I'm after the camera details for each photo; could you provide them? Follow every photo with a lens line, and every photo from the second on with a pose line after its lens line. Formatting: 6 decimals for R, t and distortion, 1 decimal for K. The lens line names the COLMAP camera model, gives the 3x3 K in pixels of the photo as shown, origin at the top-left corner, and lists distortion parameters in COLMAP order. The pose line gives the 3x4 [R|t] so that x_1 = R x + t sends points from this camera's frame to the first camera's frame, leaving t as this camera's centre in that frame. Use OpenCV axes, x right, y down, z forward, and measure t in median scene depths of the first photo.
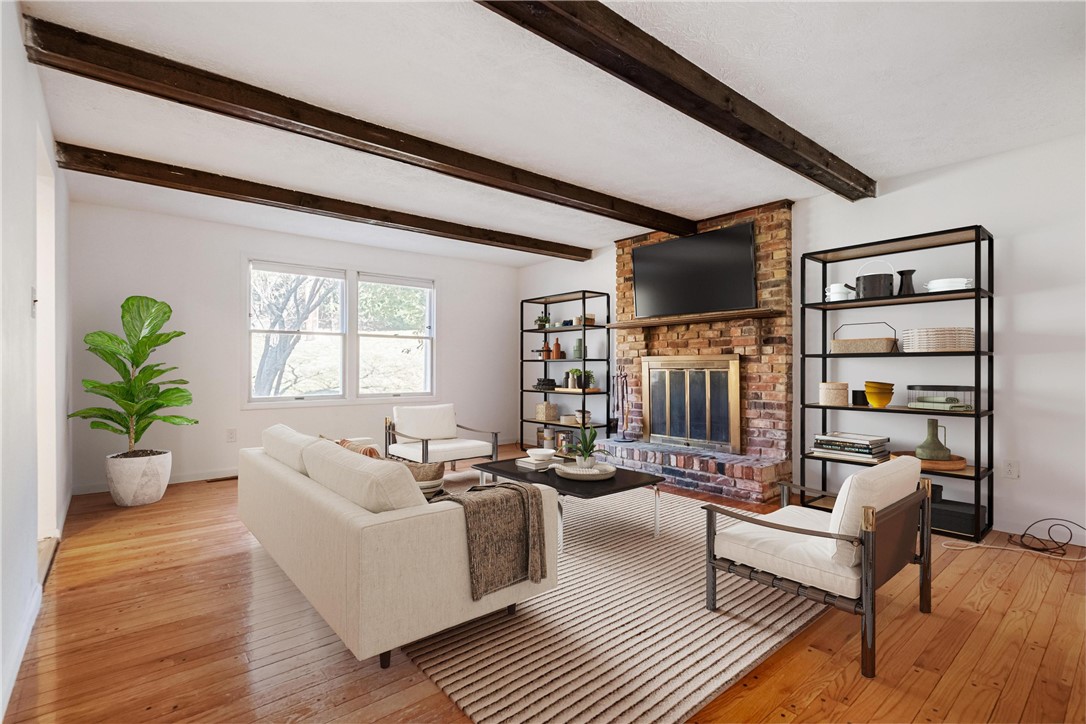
lens RADIAL K [[513.4, 0, 543.0], [0, 513.4, 362.0], [0, 0, 1]] dist [-0.000688, -0.000038]
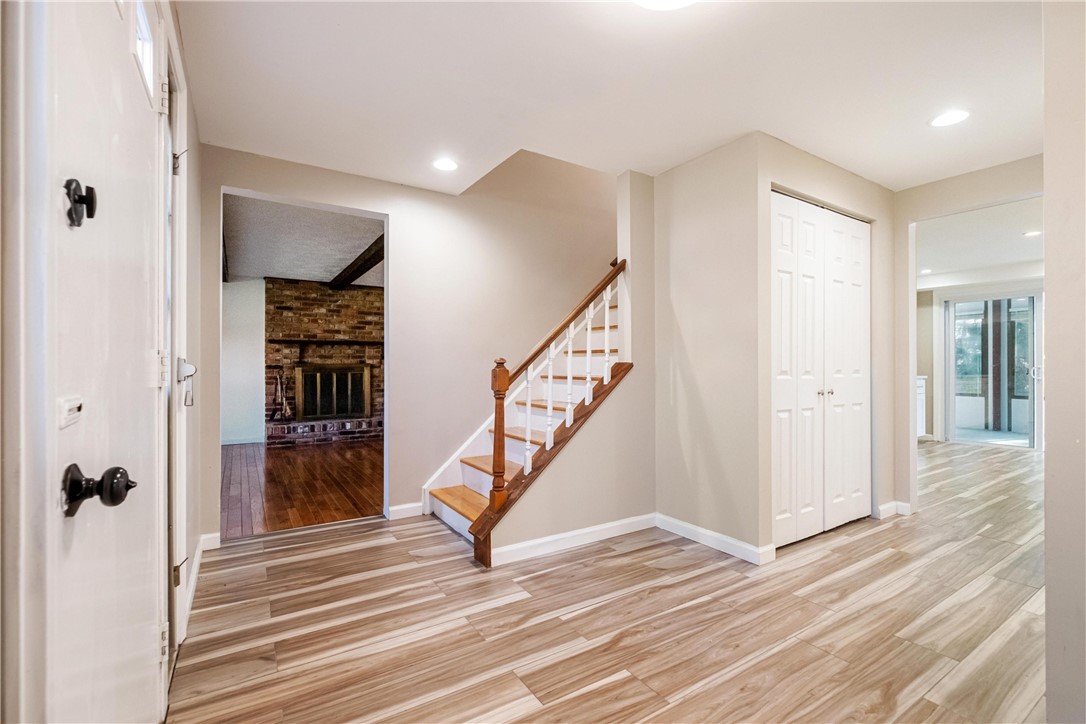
lens RADIAL K [[479.1, 0, 543.0], [0, 479.1, 362.0], [0, 0, 1]] dist [-0.000646, -0.000058]
pose [[0.126767, 0.010658, 0.991875, -1.253796], [-0.002971, 0.999942, -0.010365, -0.005217], [-0.991928, -0.001633, 0.126792, 0.161636]]
